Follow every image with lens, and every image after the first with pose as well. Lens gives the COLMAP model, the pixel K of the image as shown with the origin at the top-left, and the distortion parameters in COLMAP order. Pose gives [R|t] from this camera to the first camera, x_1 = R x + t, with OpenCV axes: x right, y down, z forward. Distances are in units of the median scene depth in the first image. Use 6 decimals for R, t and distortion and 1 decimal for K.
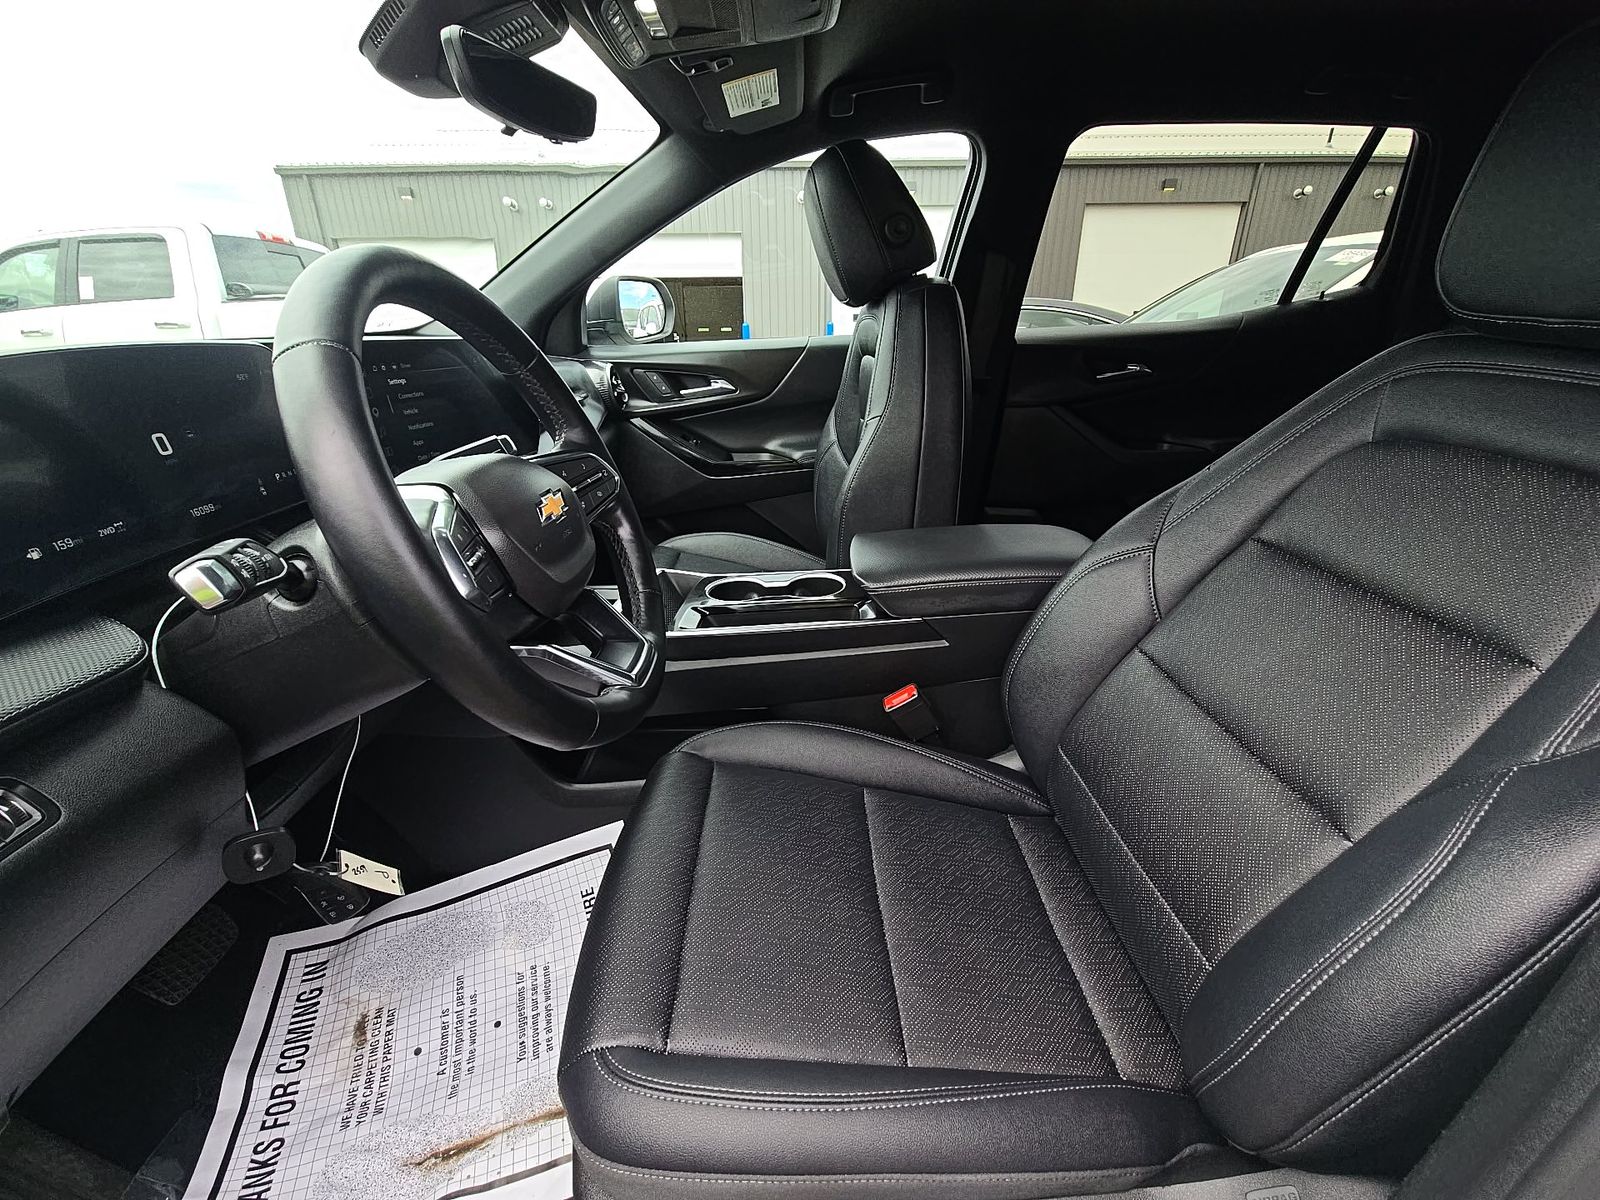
lens RADIAL K [[655.7, 0, 800.0], [0, 655.7, 600.0], [0, 0, 1]] dist [-0.000066, -0.000249]
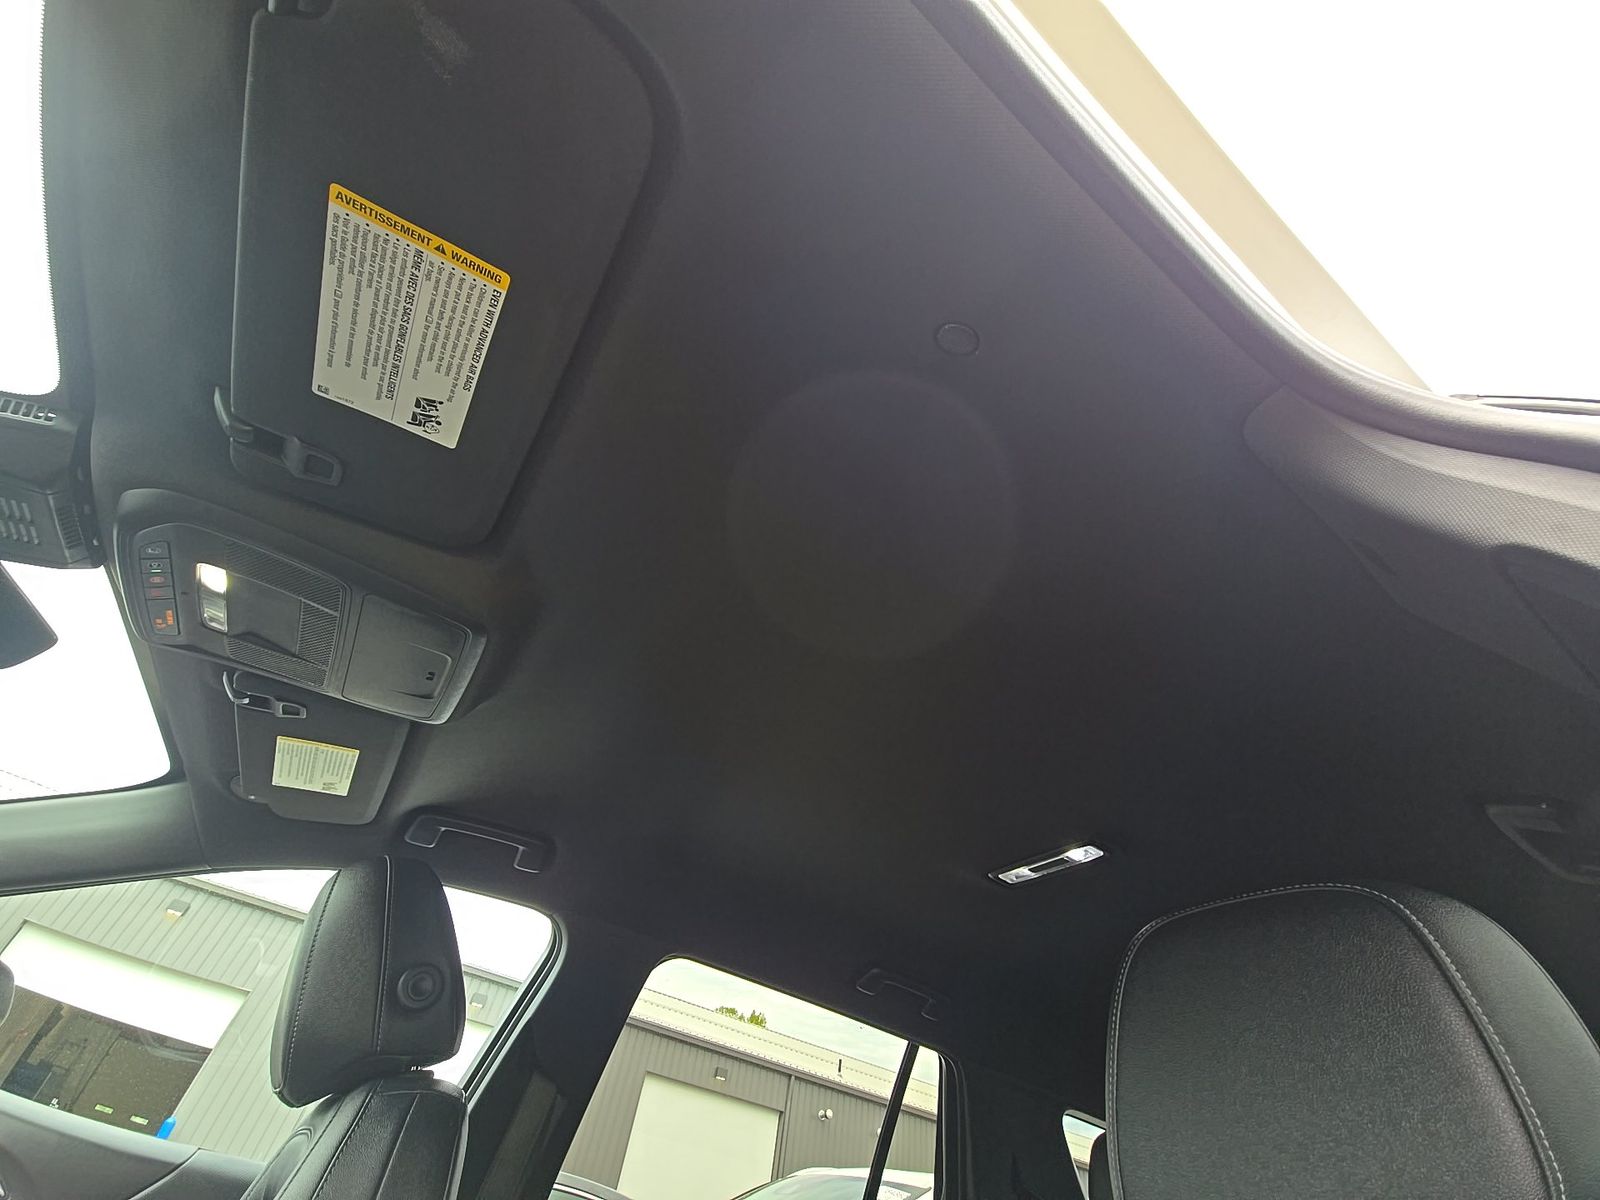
lens RADIAL K [[655.7, 0, 800.0], [0, 655.7, 600.0], [0, 0, 1]] dist [-0.000066, -0.000249]
pose [[0.829005, 0.479534, 0.287746, 0.074052], [0.065891, 0.427192, -0.901757, -0.077802], [-0.555346, 0.766521, 0.322548, 0.206633]]
